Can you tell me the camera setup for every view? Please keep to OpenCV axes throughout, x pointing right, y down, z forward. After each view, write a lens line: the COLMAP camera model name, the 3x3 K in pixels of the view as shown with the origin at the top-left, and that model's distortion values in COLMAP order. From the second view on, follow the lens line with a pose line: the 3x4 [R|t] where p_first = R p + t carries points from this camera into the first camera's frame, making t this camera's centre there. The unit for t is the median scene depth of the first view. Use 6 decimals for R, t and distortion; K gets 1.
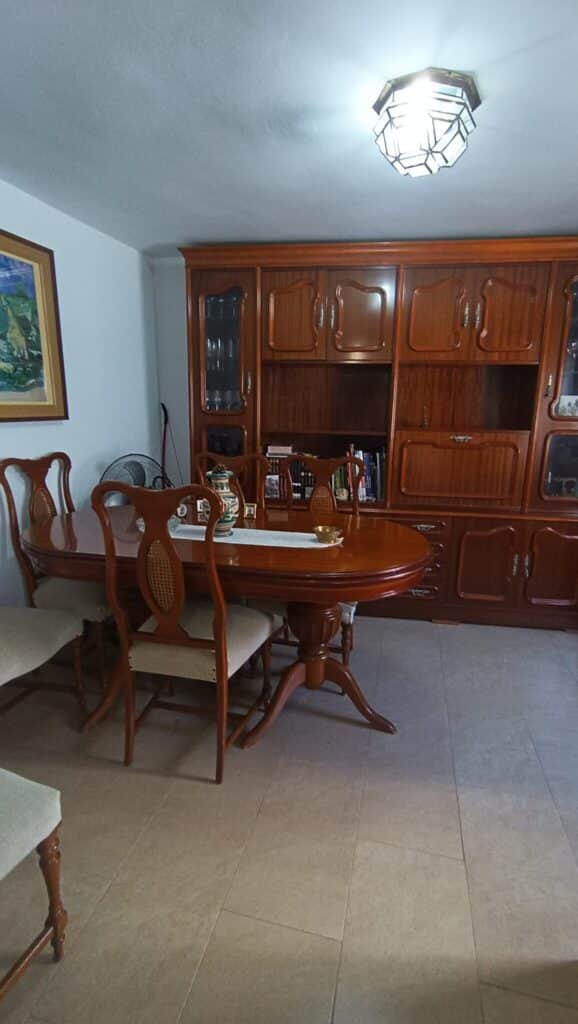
lens RADIAL K [[479.2, 0, 295.7], [0, 479.2, 514.8], [0, 0, 1]] dist [0.000881, -0.000010]
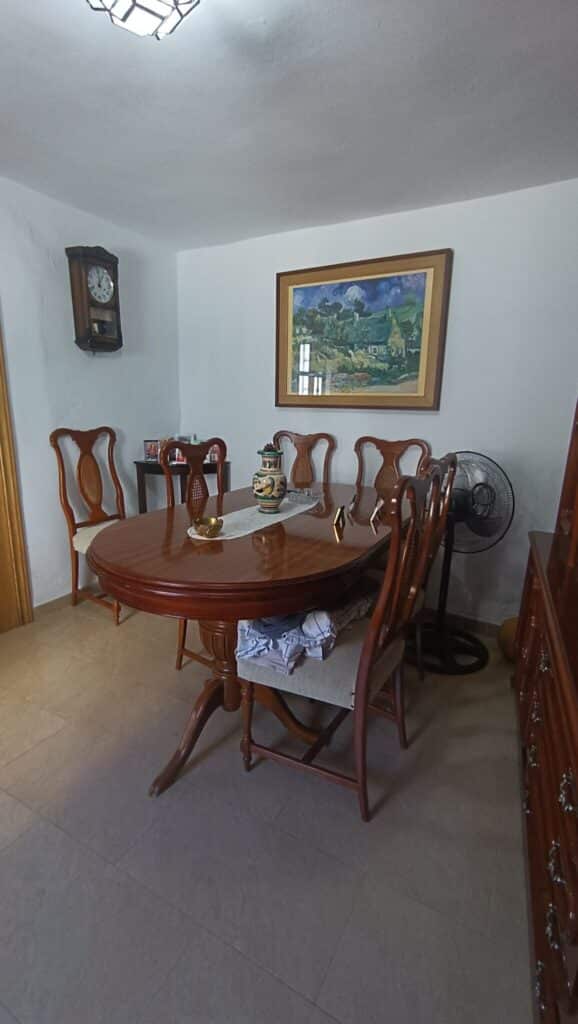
lens RADIAL K [[479.2, 0, 291.6], [0, 479.2, 508.5], [0, 0, 1]] dist [0.000881, -0.000010]
pose [[-0.233912, 0.197309, -0.952027, 0.706988], [-0.236119, 0.938348, 0.252488, -0.208136], [0.943151, 0.283852, -0.172902, 1.050817]]
